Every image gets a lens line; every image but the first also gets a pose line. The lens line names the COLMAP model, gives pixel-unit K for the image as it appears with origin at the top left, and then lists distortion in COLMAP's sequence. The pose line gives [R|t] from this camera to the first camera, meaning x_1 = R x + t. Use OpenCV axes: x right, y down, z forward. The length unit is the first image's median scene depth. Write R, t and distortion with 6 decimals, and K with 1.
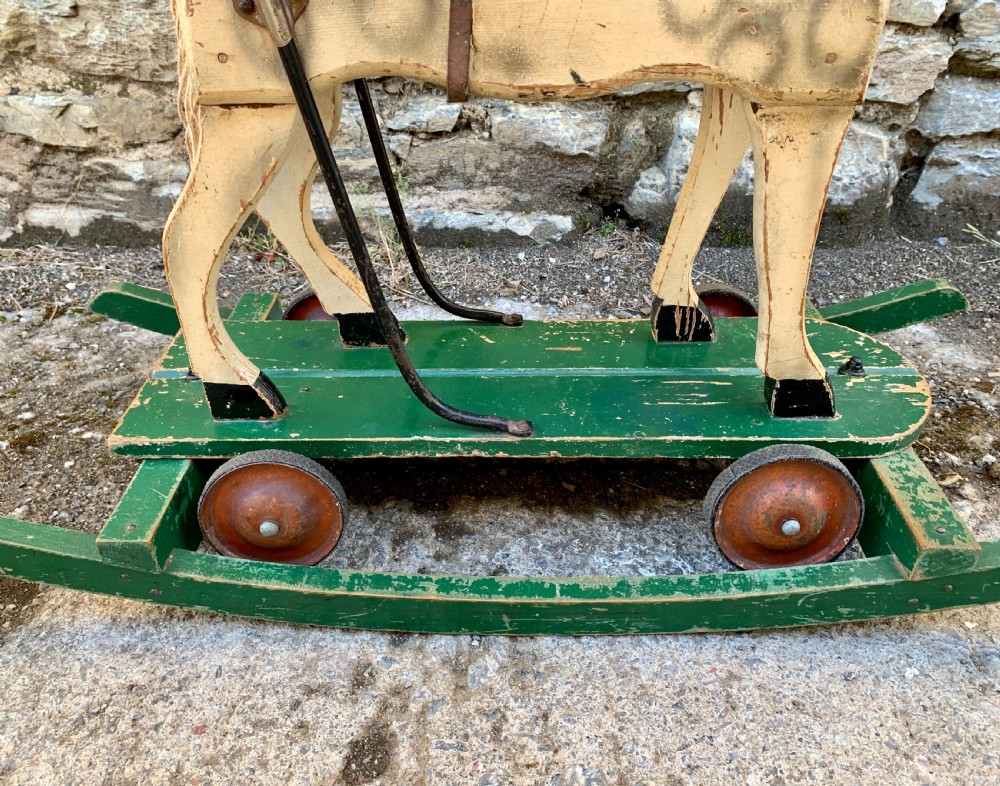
lens RADIAL K [[802.7, 0, 473.0], [0, 802.7, 385.5], [0, 0, 1]] dist [0.014975, -0.009764]
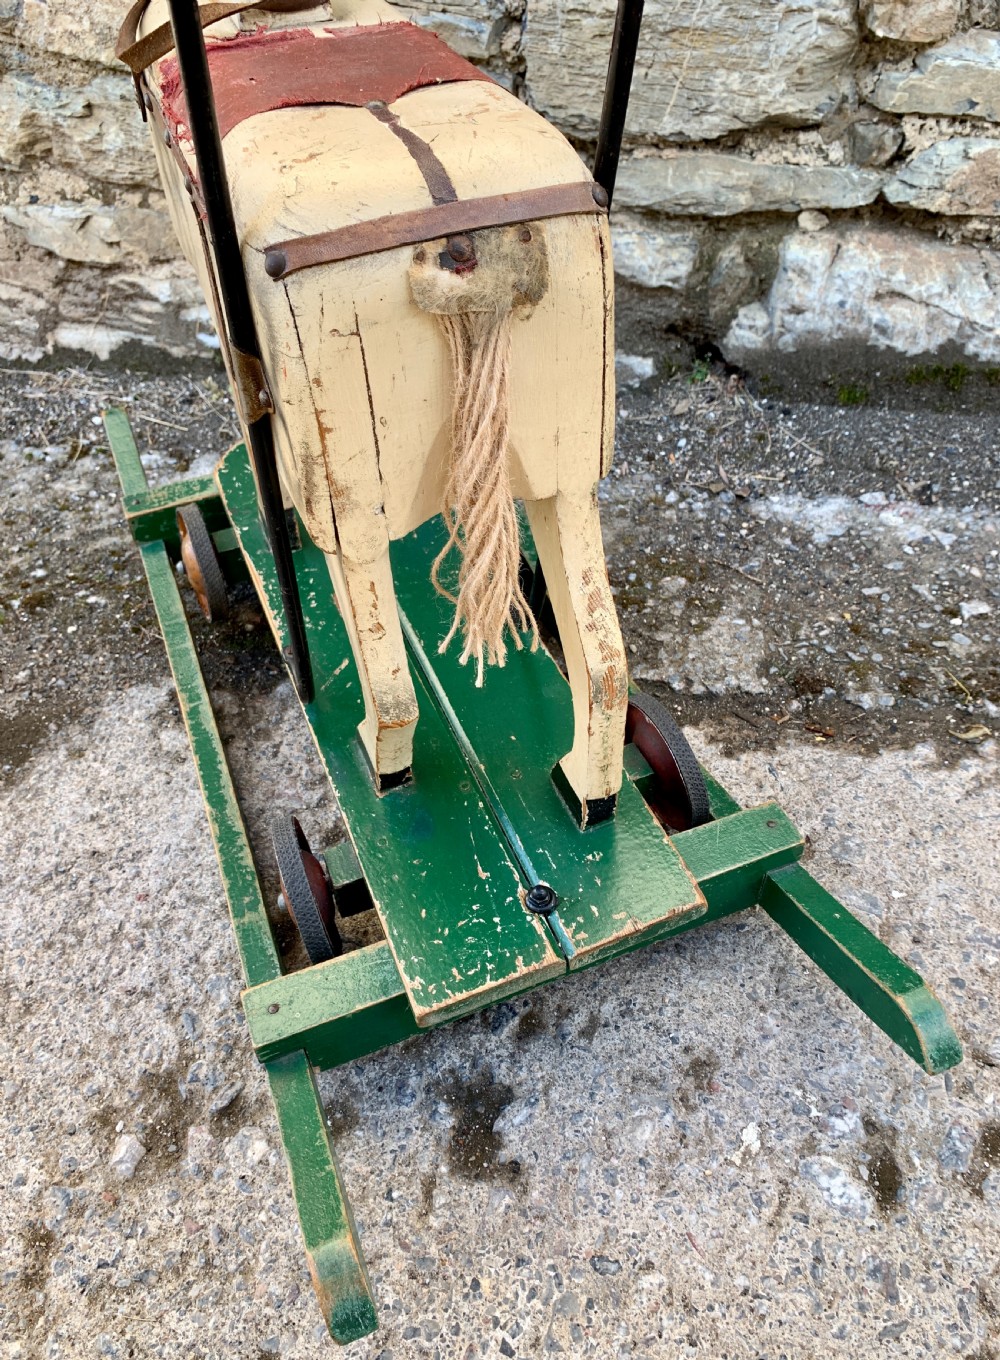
lens RADIAL K [[1047.4, 0, 500.0], [0, 1047.4, 680.0], [0, 0, 1]] dist [0.002941, 0.002450]
pose [[0.981050, 0.092691, -0.170145, 0.234512], [-0.057065, 0.977422, 0.203443, -0.125882], [0.185161, -0.189879, 0.964189, -0.172101]]
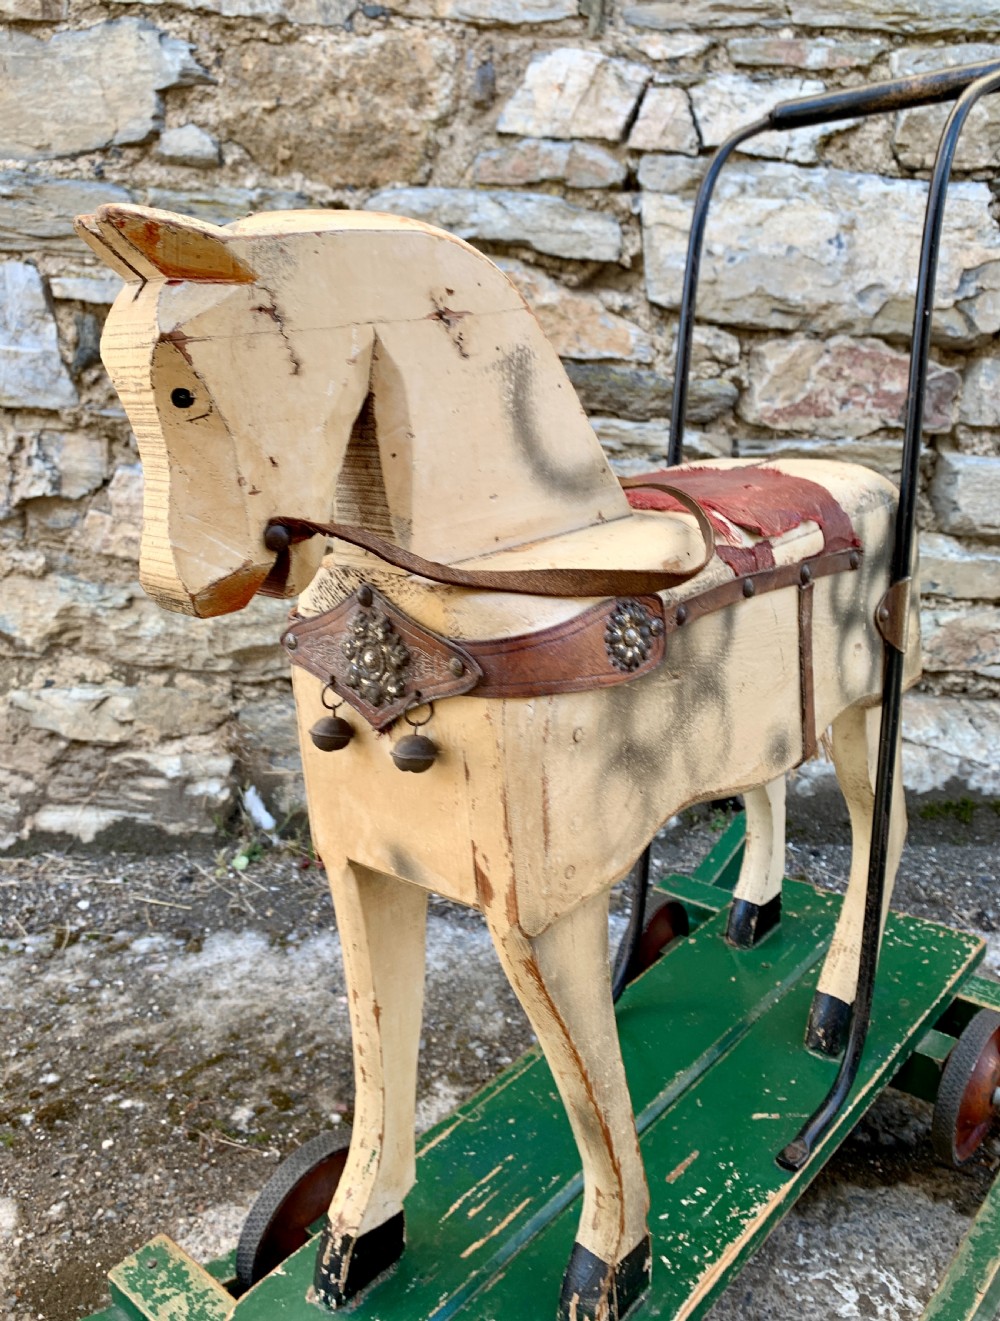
lens RADIAL K [[1090.5, 0, 462.4], [0, 1090.5, 610.1], [0, 0, 1]] dist [-0.001306, 0.007957]
pose [[0.999795, -0.015009, -0.013580, -0.105150], [0.009561, 0.941549, -0.336740, -0.032575], [0.017840, 0.336541, 0.941500, -0.197794]]
